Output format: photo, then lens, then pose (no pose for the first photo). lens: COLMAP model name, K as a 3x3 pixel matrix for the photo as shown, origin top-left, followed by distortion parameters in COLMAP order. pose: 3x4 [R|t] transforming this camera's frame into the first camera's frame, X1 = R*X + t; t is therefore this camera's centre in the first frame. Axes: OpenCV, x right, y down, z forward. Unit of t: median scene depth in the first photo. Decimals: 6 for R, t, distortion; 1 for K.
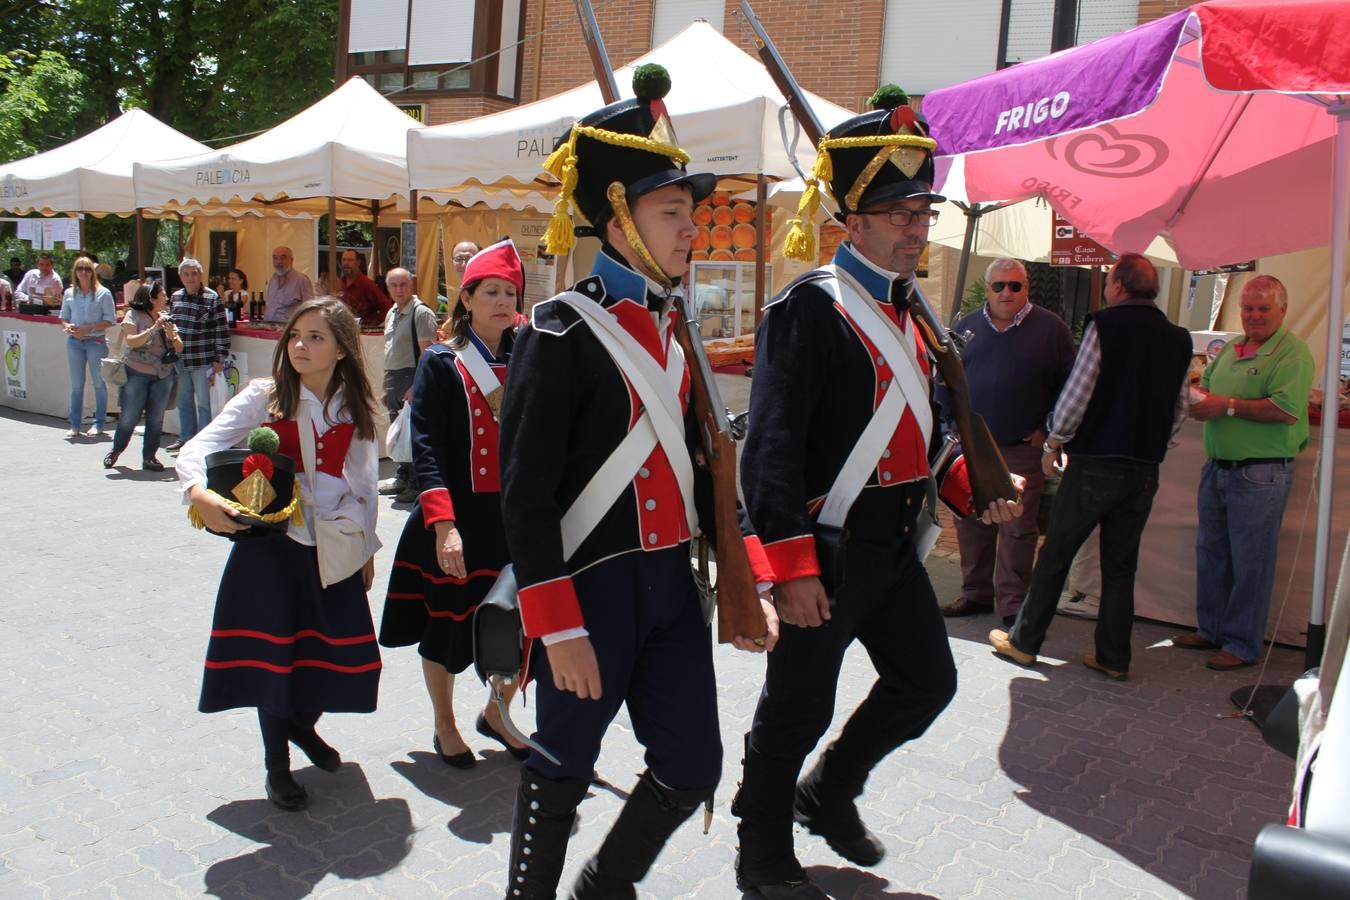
lens RADIAL K [[1124.6, 0, 666.7], [0, 1124.6, 434.7], [0, 0, 1]] dist [-0.154476, 0.128658]
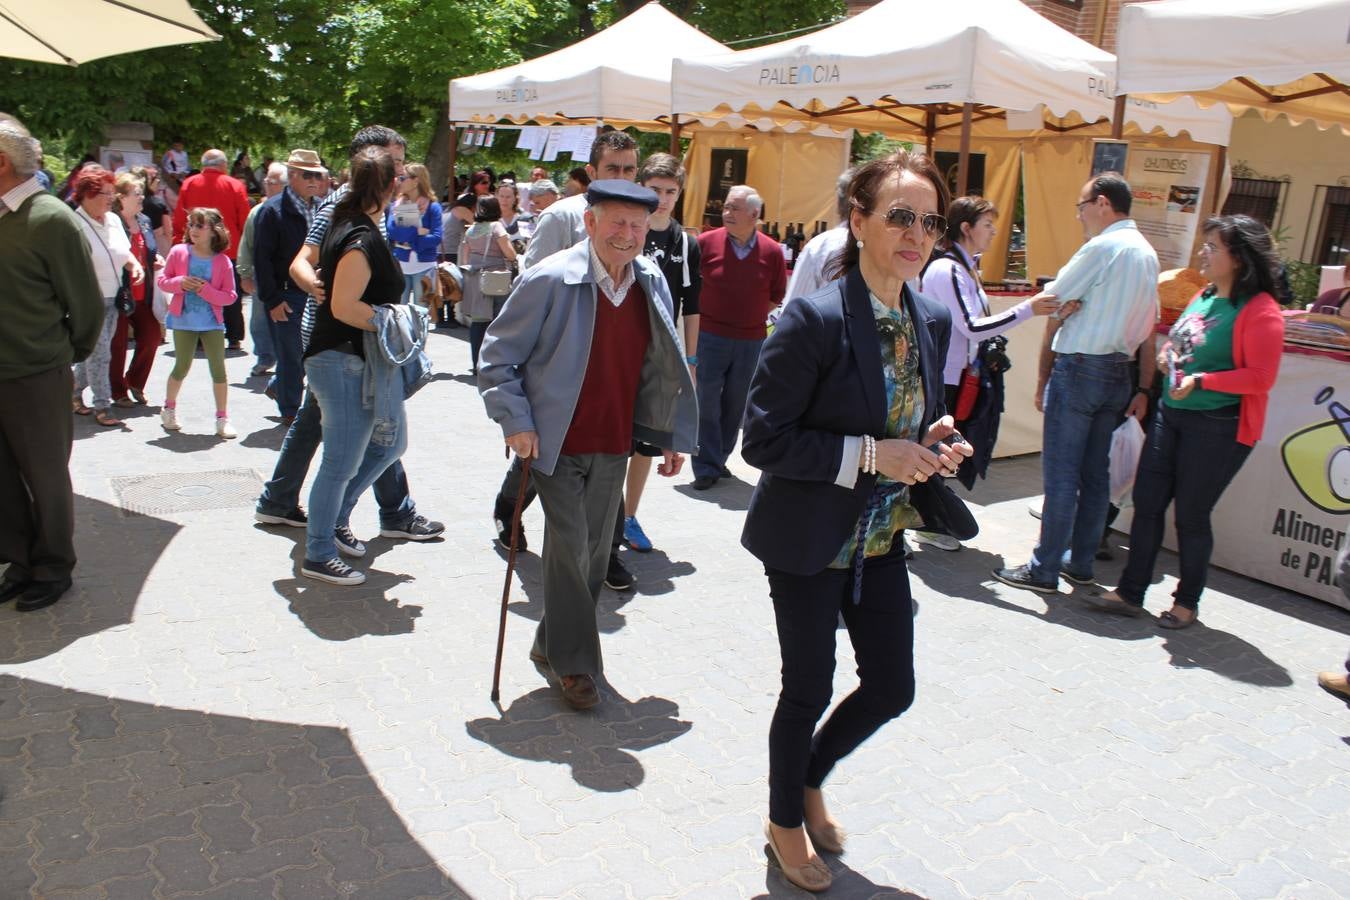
lens RADIAL K [[1124.6, 0, 659.2], [0, 1124.6, 426.0], [0, 0, 1]] dist [-0.154476, 0.128658]
pose [[0.935871, 0.101122, -0.337521, -0.163123], [-0.084359, 0.994377, 0.064010, -0.023926], [0.342096, -0.031433, 0.939139, 0.175537]]
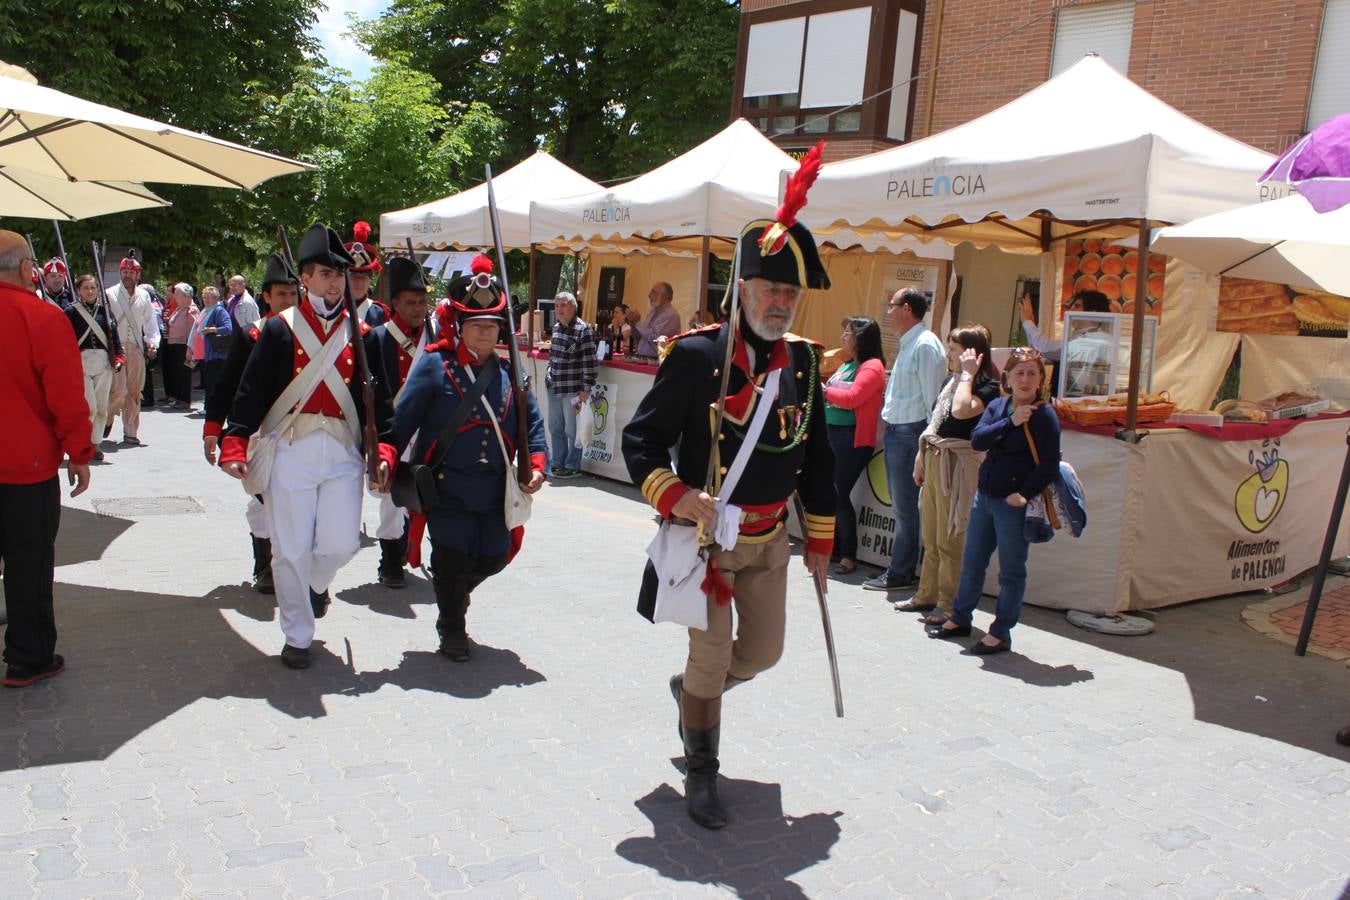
lens RADIAL K [[1124.6, 0, 671.6], [0, 1124.6, 450.6], [0, 0, 1]] dist [-0.154476, 0.128658]
pose [[0.941156, 0.065559, -0.331553, 0.015275], [-0.073934, 0.997182, -0.012694, -0.002136], [0.329786, 0.036460, 0.943351, 0.019186]]
